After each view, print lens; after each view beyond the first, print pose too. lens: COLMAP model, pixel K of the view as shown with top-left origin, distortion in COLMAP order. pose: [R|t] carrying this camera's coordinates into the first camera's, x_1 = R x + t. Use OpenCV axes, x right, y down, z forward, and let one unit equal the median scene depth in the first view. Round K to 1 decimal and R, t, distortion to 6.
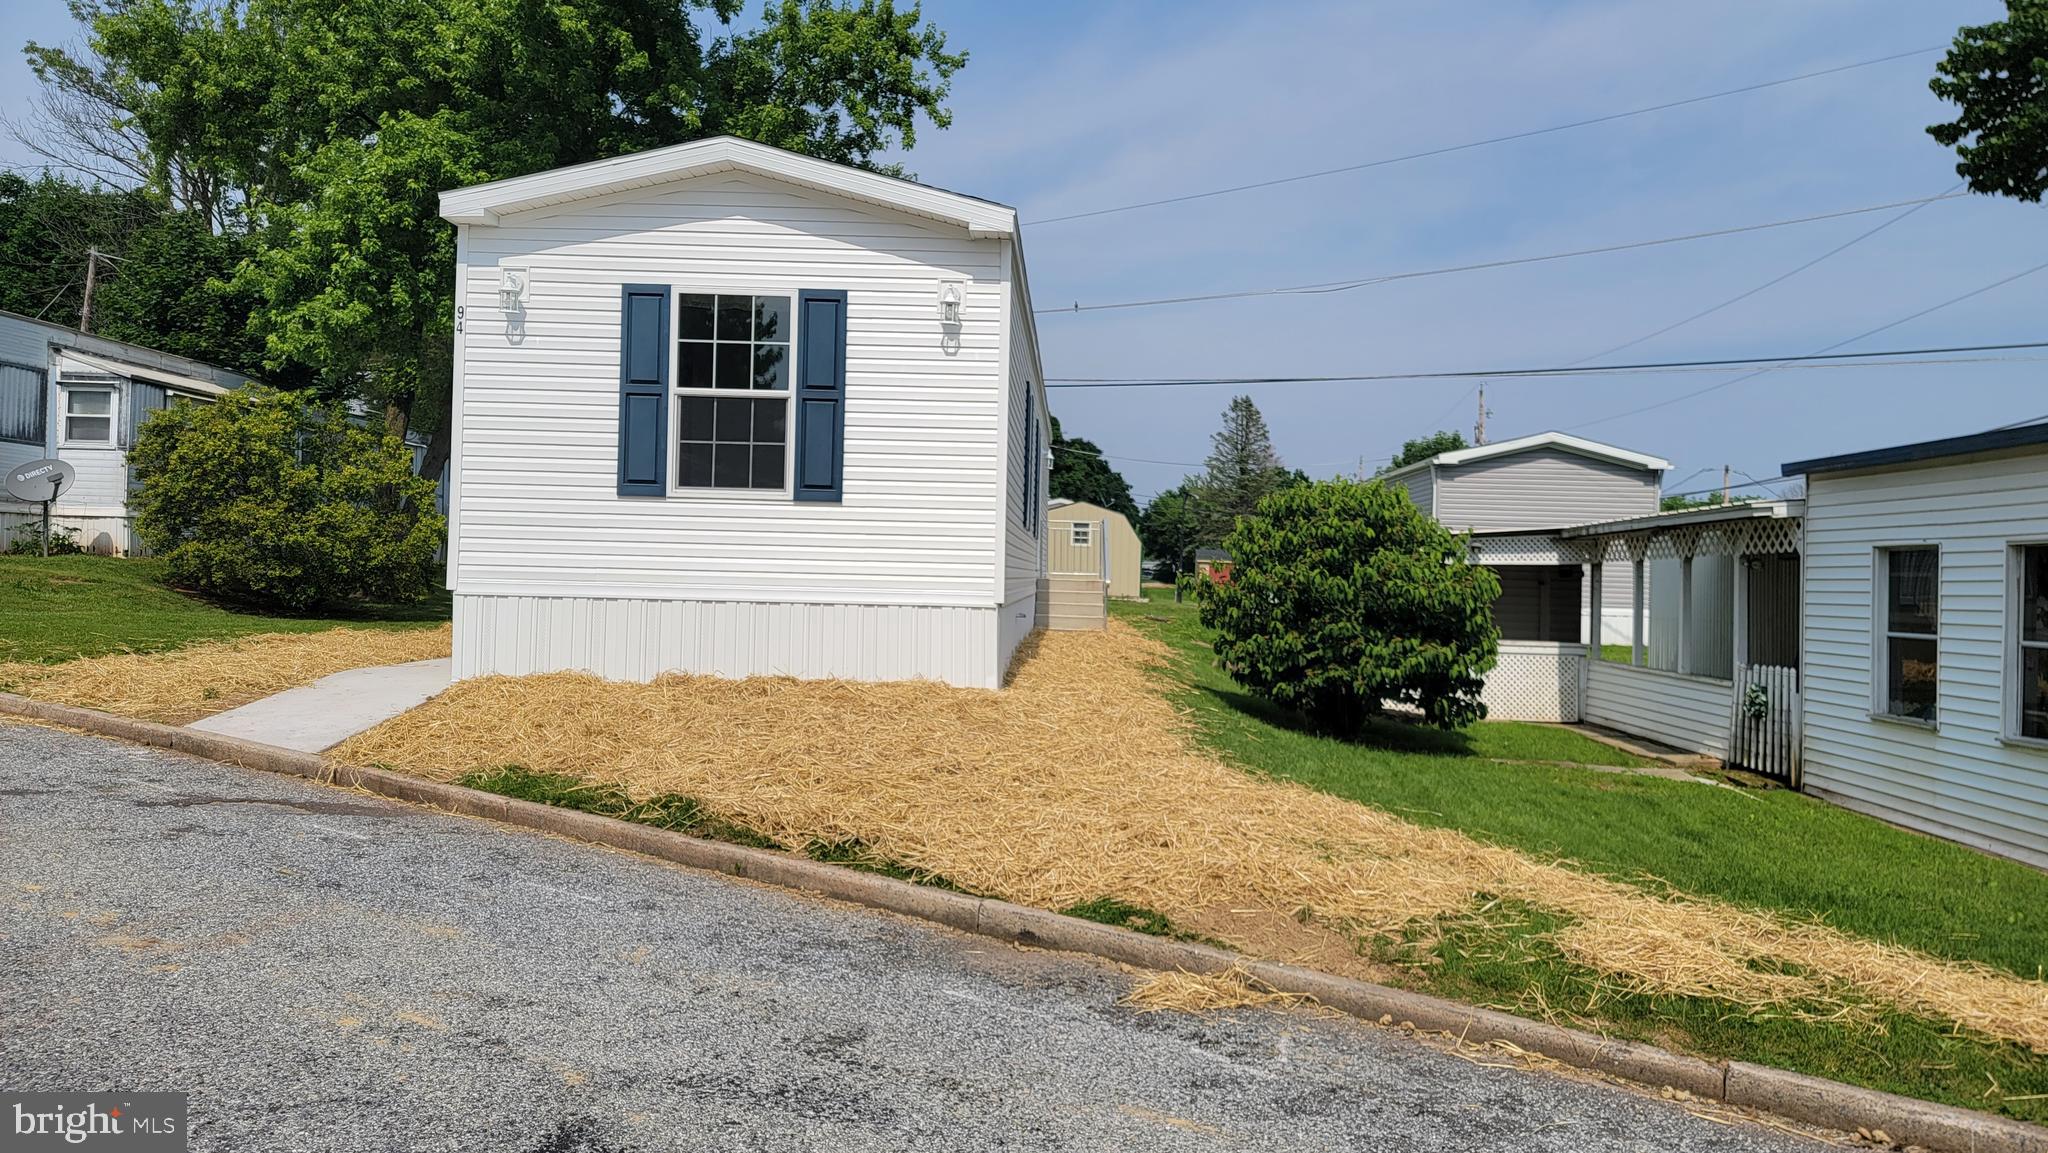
lens RADIAL K [[1460.3, 0, 1032.4], [0, 1460.3, 571.8], [0, 0, 1]] dist [0.071716, -0.066282]
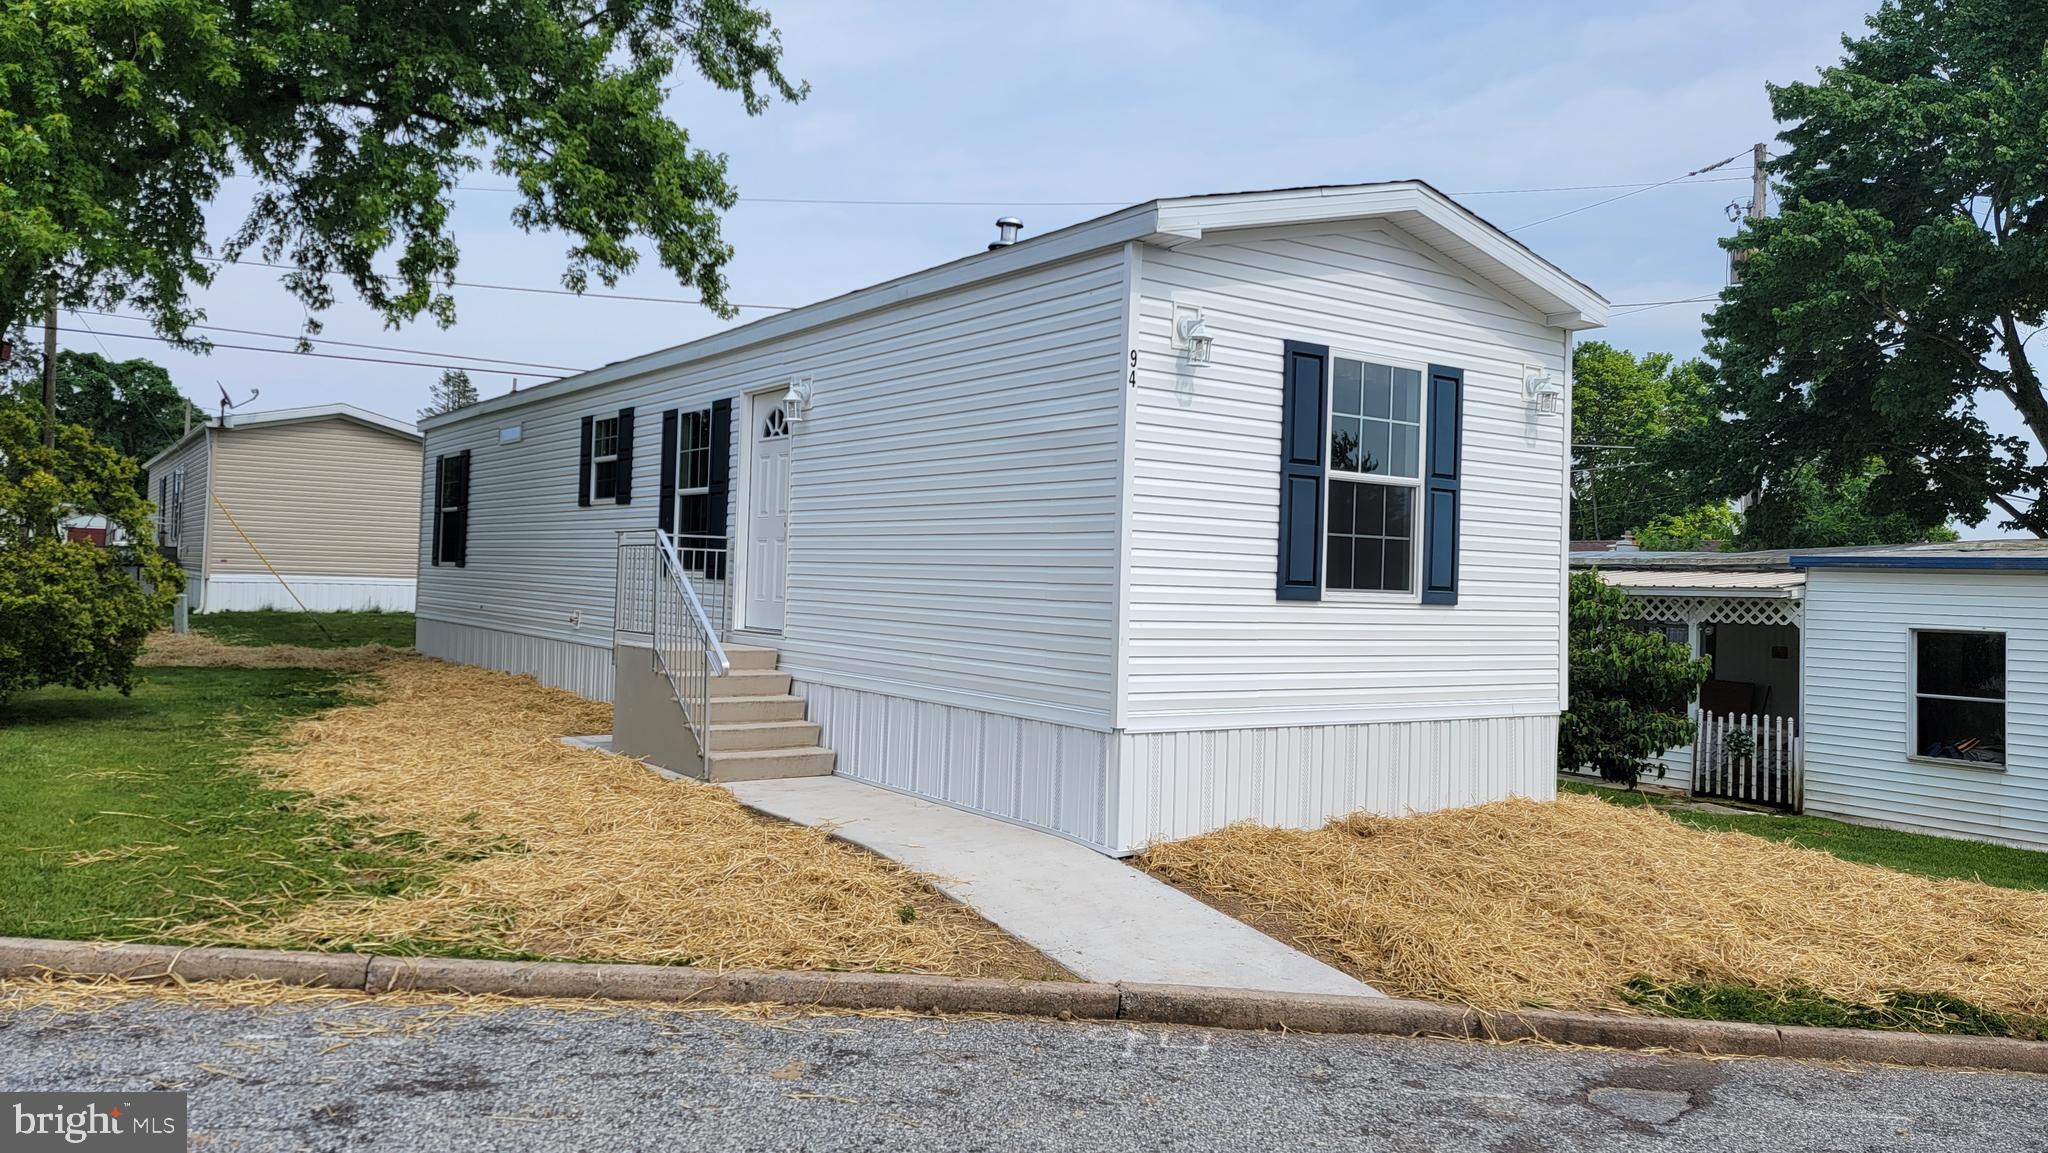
lens RADIAL K [[1443.6, 0, 1036.0], [0, 1443.6, 567.0], [0, 0, 1]] dist [0.076593, -0.064755]
pose [[0.804688, 0.005543, 0.593671, -0.863489], [-0.012895, 0.999884, 0.008143, -0.074943], [-0.593557, -0.014207, 0.804666, 0.437035]]
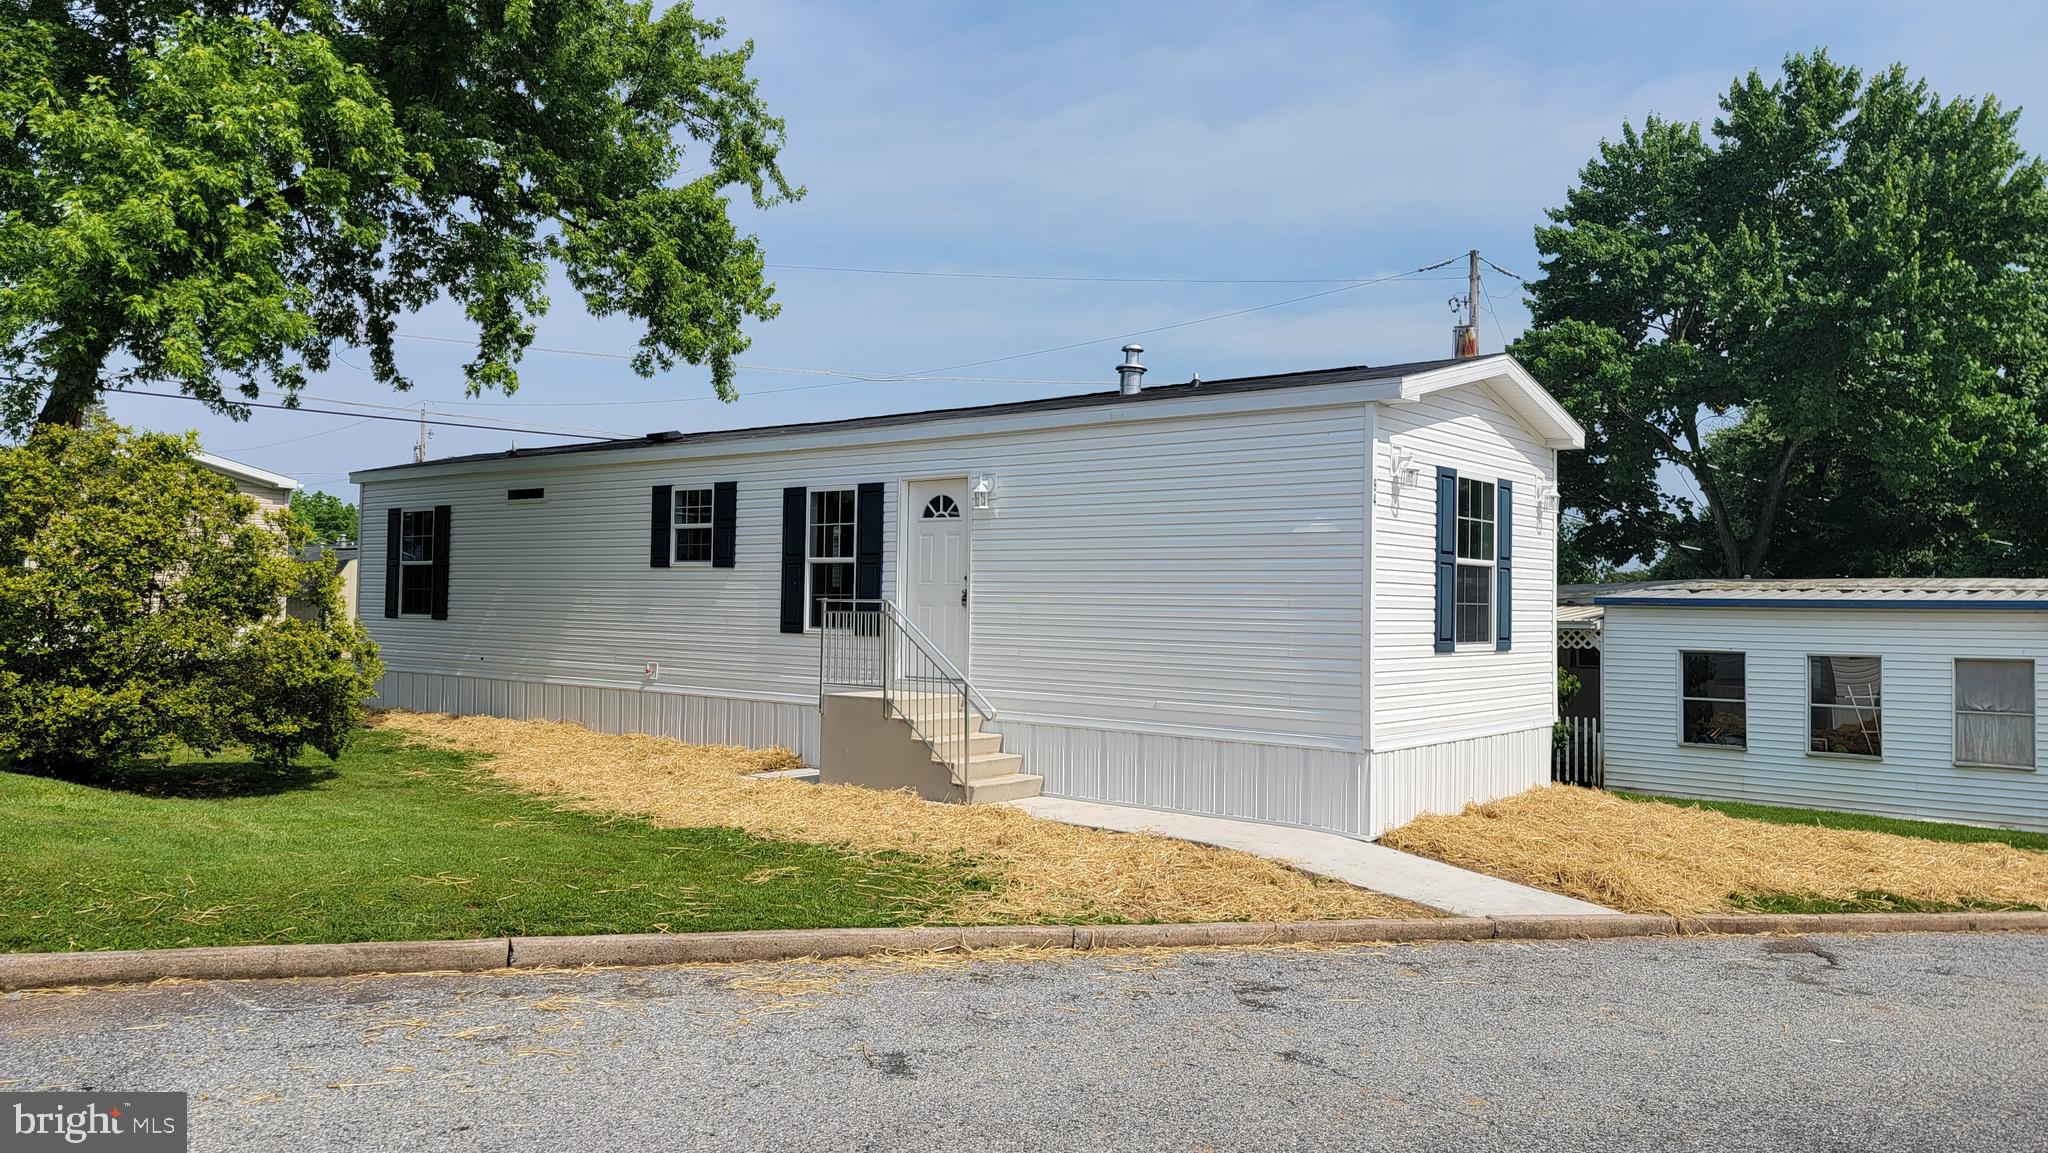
lens RADIAL K [[1445.1, 0, 1073.0], [0, 1445.1, 590.2], [0, 0, 1]] dist [0.036686, -0.001103]
pose [[0.606549, -0.007043, 0.795015, -1.338592], [-0.003574, 0.999927, 0.011585, -0.112251], [-0.795038, -0.009868, 0.606479, 0.545250]]
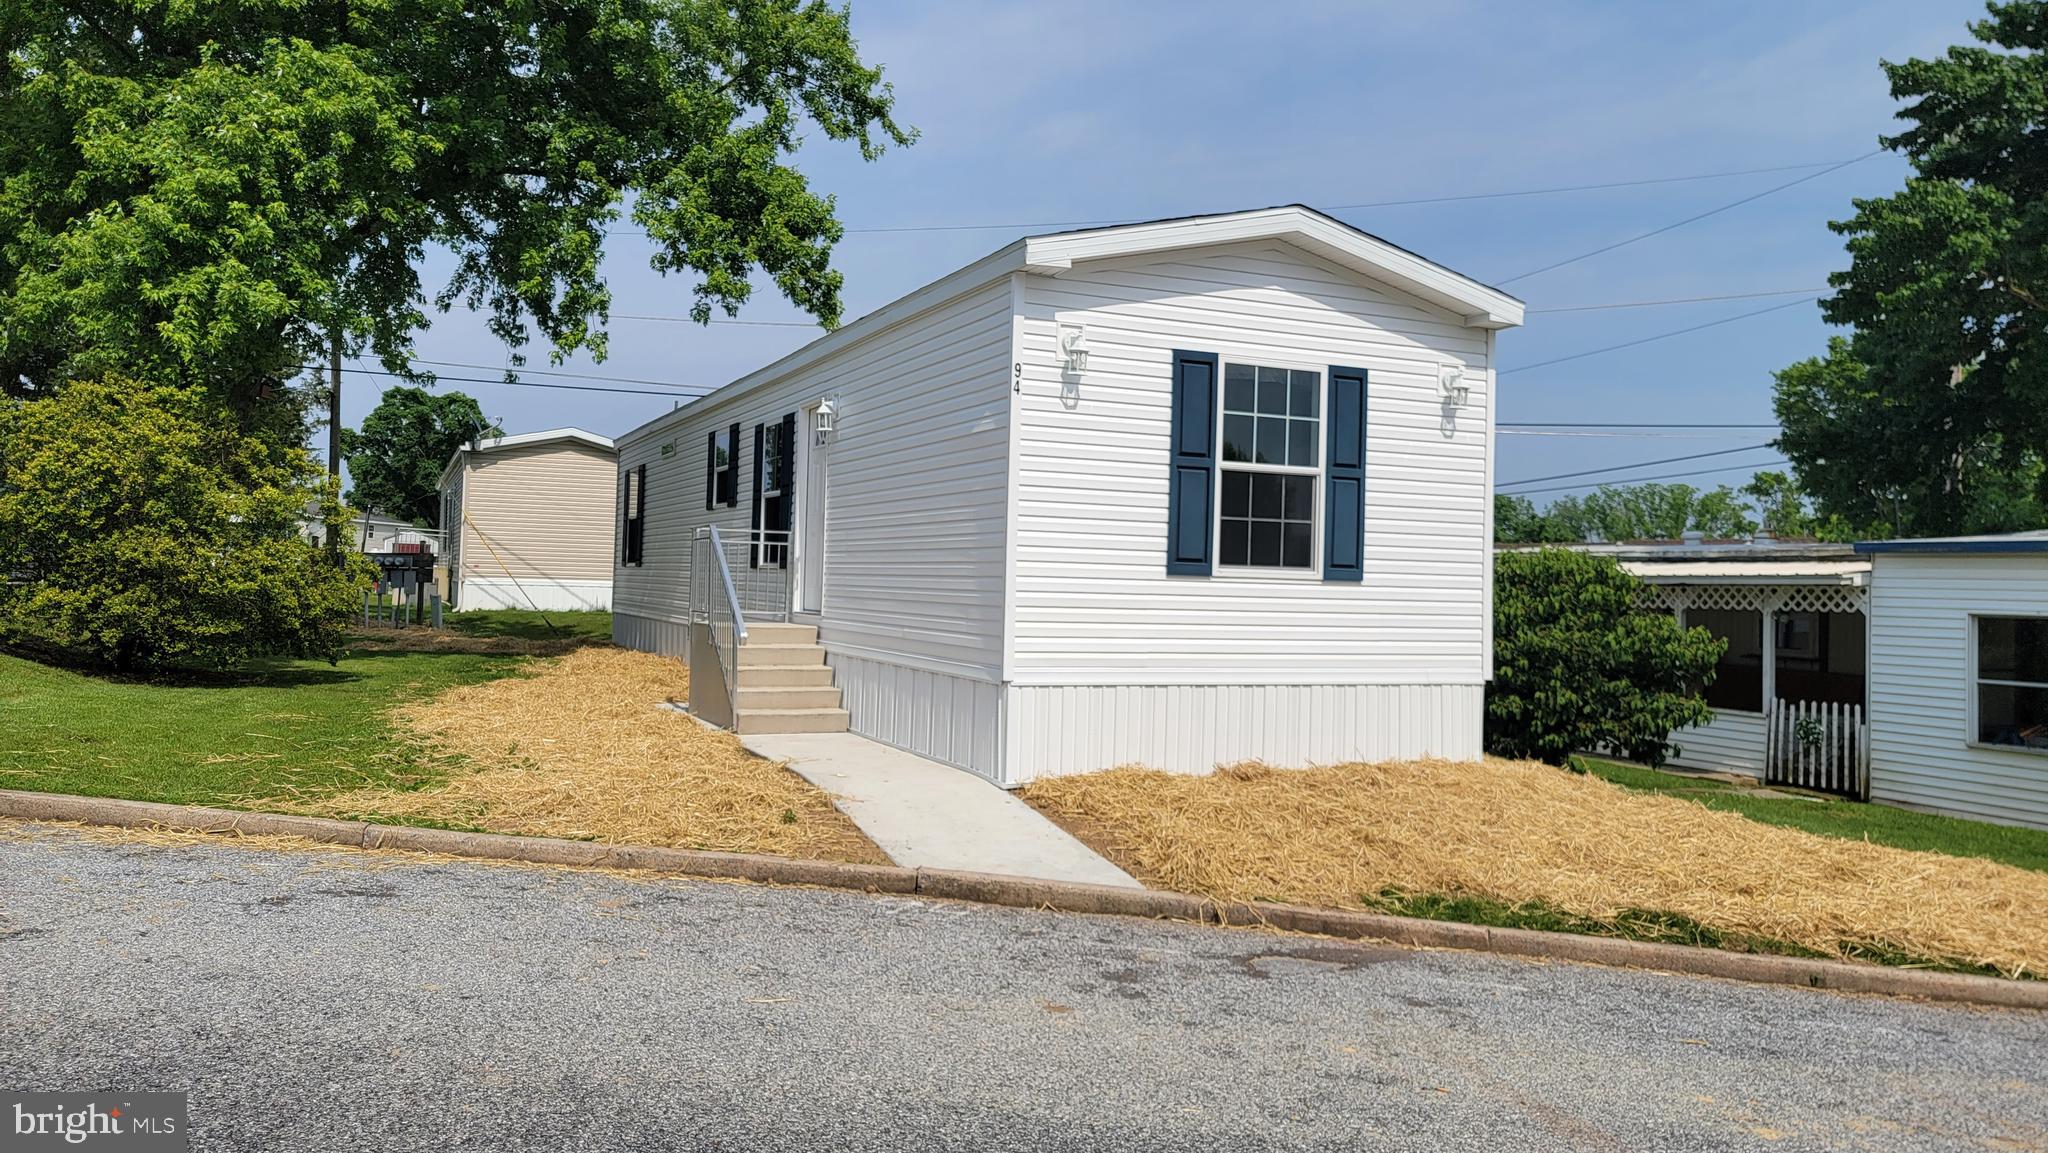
lens RADIAL K [[1460.3, 0, 1032.4], [0, 1460.3, 571.8], [0, 0, 1]] dist [0.071716, -0.066282]
pose [[0.901617, 0.002529, 0.432527, -0.762700], [-0.005303, 0.999972, 0.005208, -0.058288], [-0.432502, -0.006990, 0.901606, 0.197547]]
